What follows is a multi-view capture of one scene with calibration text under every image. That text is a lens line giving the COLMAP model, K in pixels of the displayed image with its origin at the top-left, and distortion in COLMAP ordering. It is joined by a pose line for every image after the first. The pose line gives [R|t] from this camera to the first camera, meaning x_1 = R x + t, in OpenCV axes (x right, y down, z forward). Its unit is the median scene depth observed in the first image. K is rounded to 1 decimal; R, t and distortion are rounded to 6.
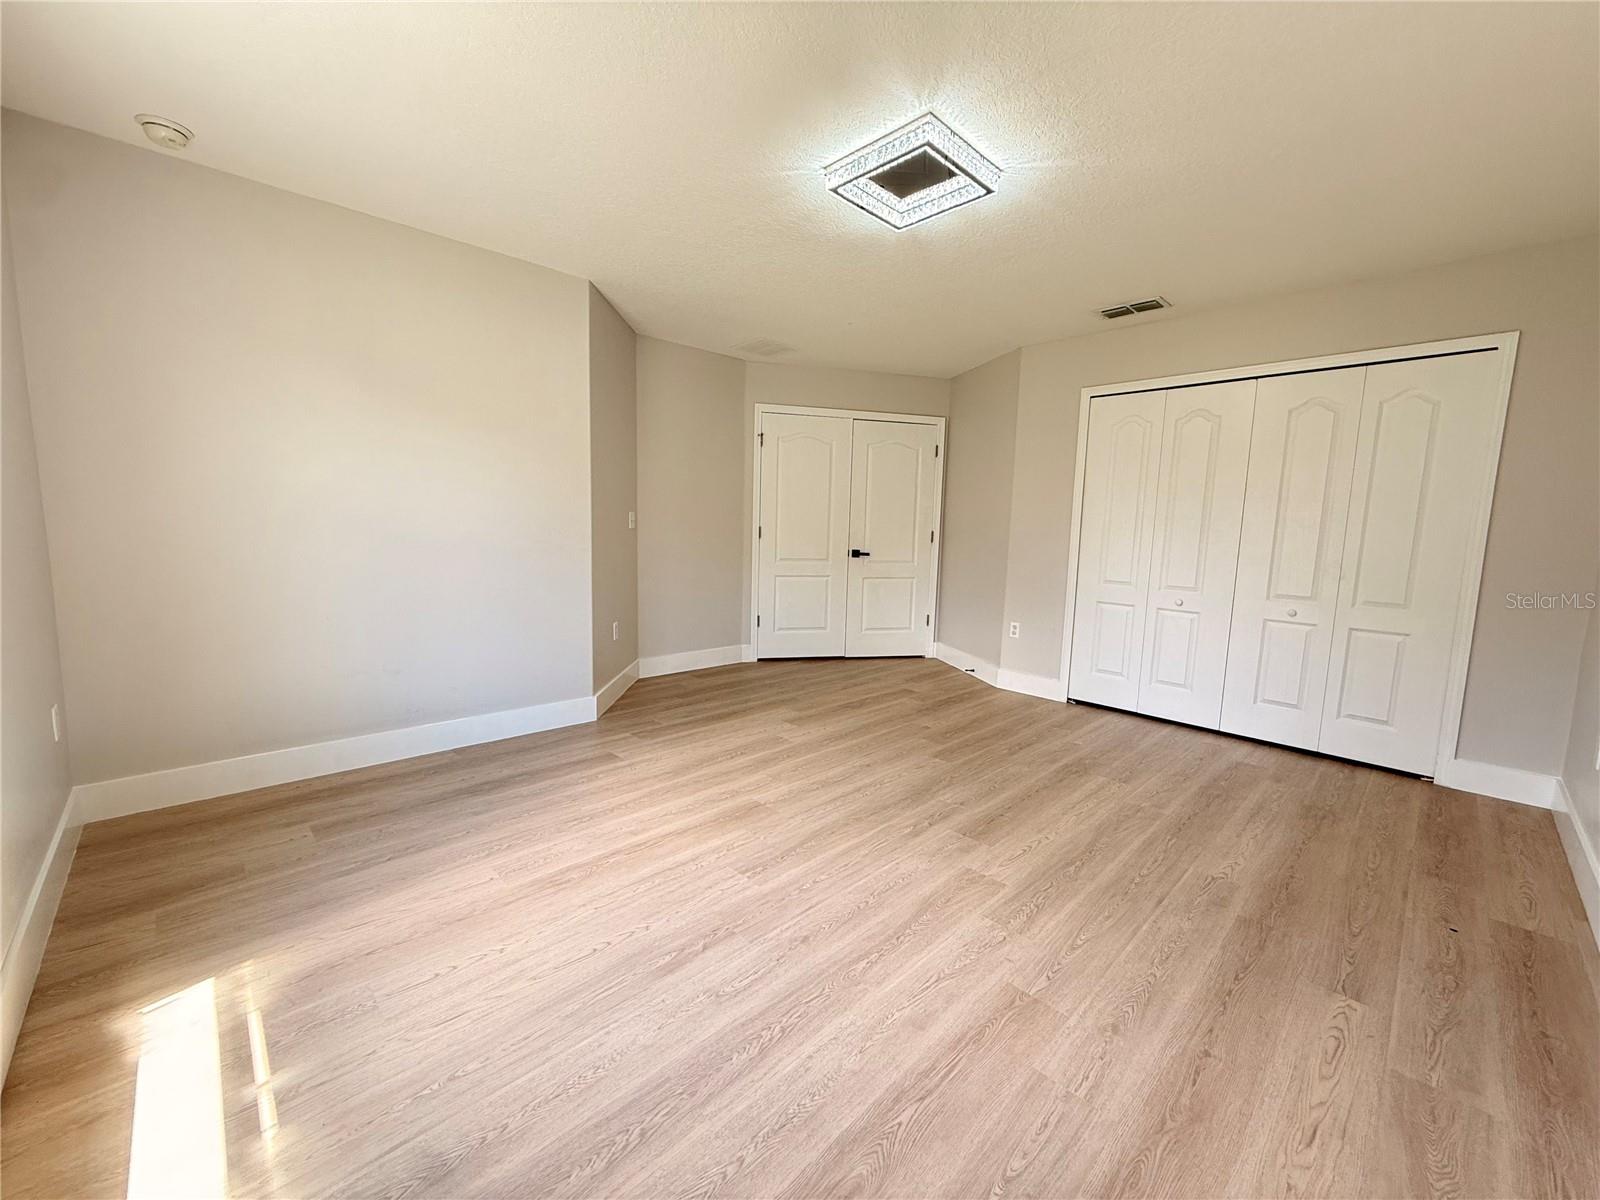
lens RADIAL K [[637.7, 0, 794.6], [0, 637.7, 599.8], [0, 0, 1]] dist [0.001157, 0.000249]
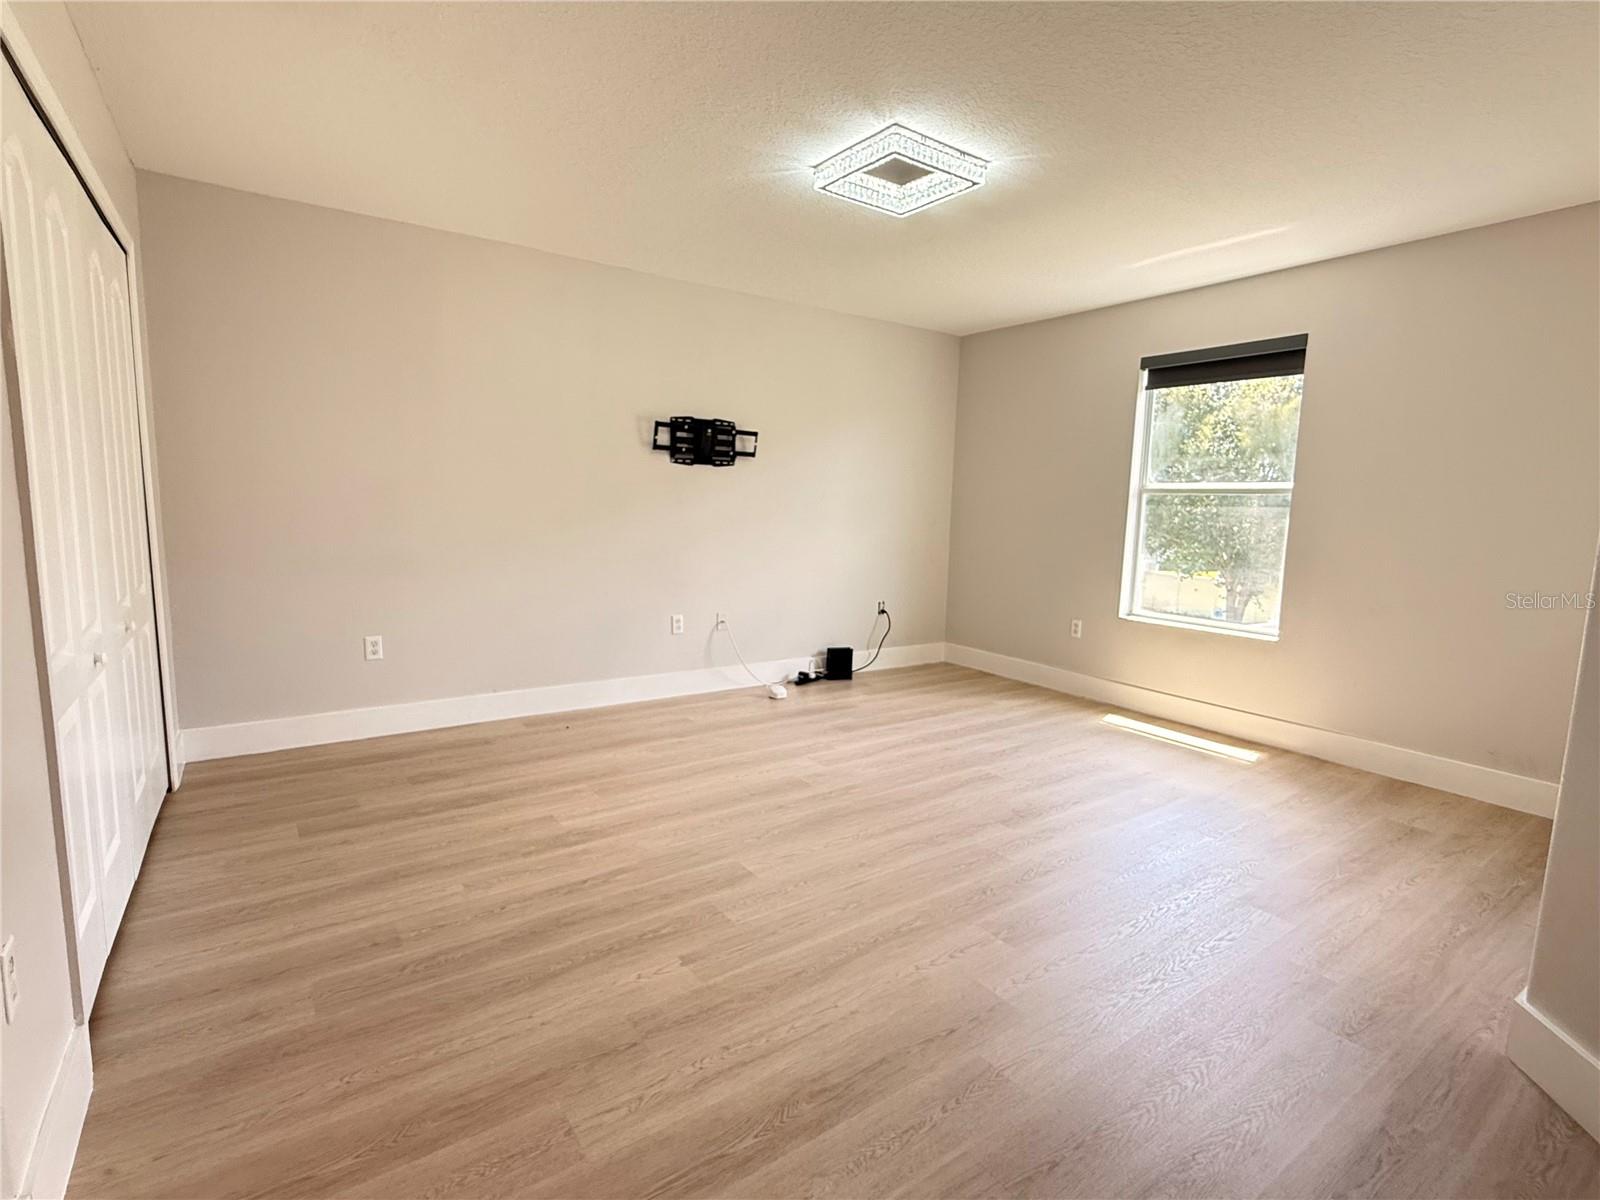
lens RADIAL K [[765.6, 0, 804.1], [0, 765.6, 596.4], [0, 0, 1]] dist [-0.000596, -0.000186]
pose [[-0.987515, -0.071404, 0.140411, 0.090563], [-0.035422, 0.969193, 0.243741, -0.242191], [-0.153489, 0.235725, -0.959622, 1.910749]]
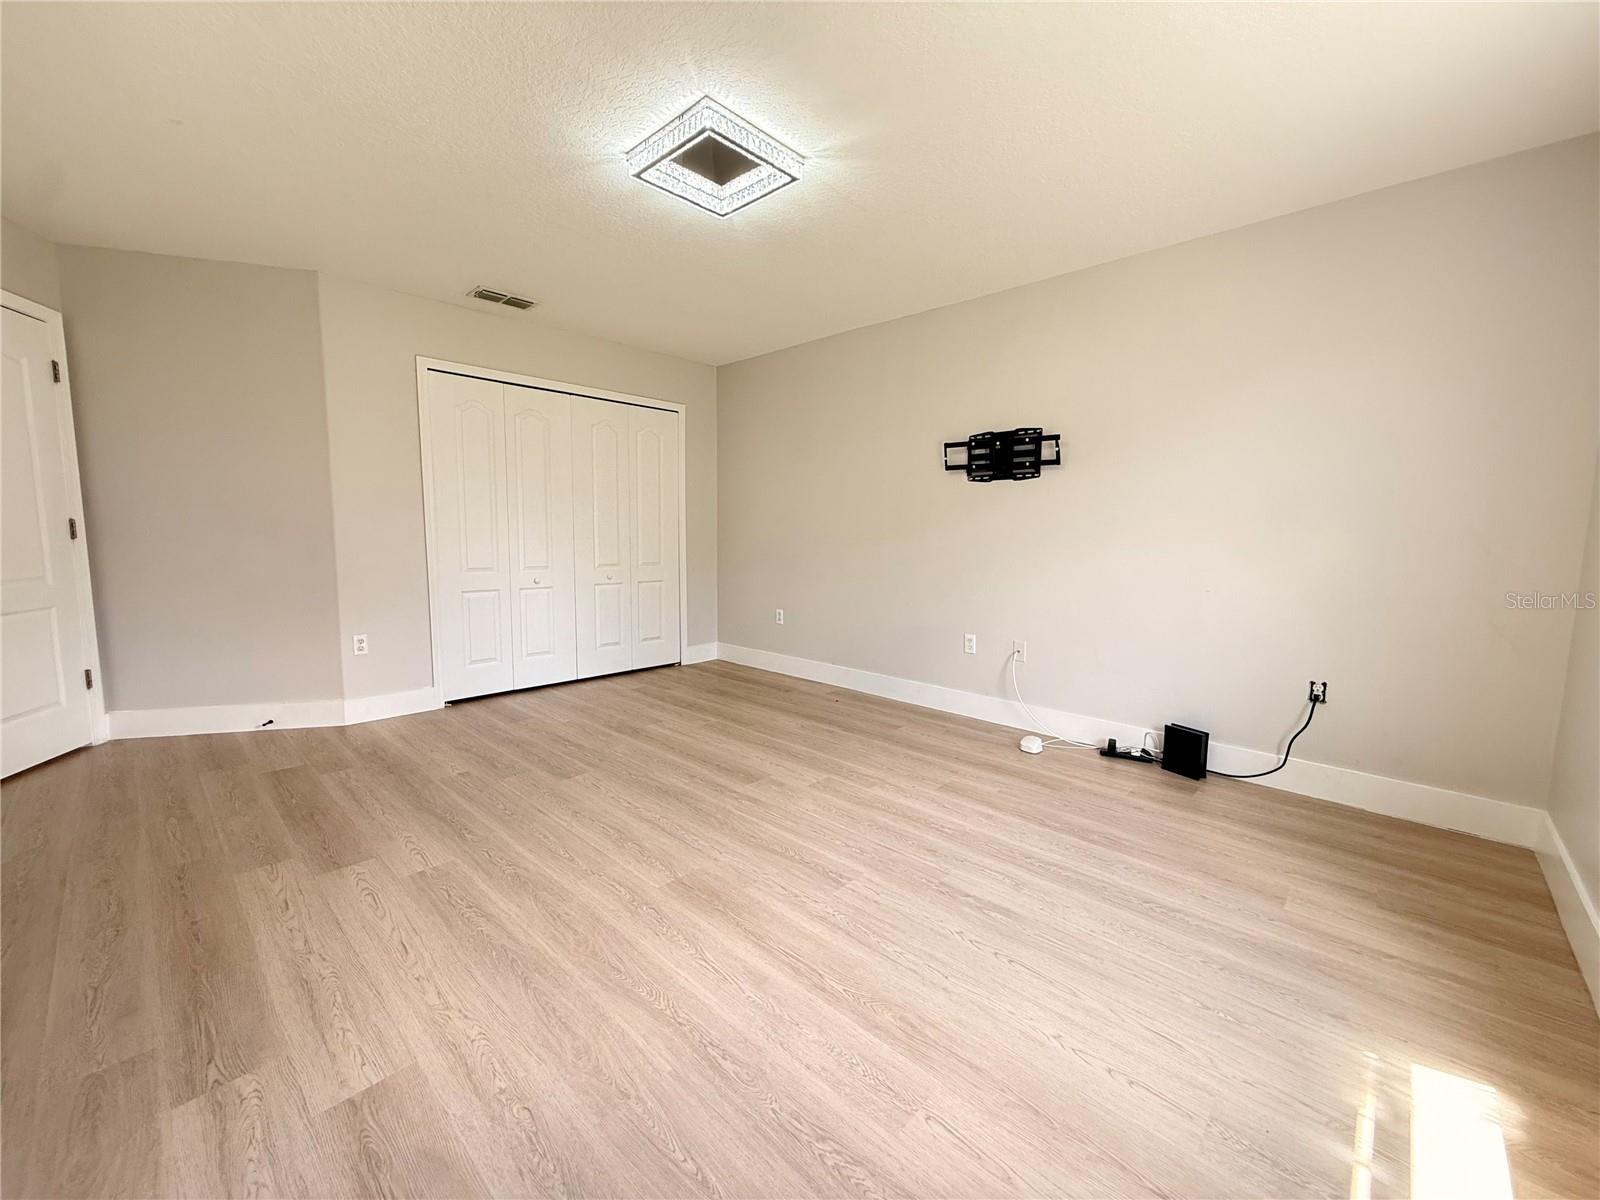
lens RADIAL K [[637.7, 0, 794.6], [0, 637.7, 599.8], [0, 0, 1]] dist [0.001157, 0.000249]
pose [[-0.045335, -0.134591, 0.989864, -0.723869], [0.107148, 0.984511, 0.138770, -0.094751], [-0.993209, 0.112353, -0.030212, 0.795174]]
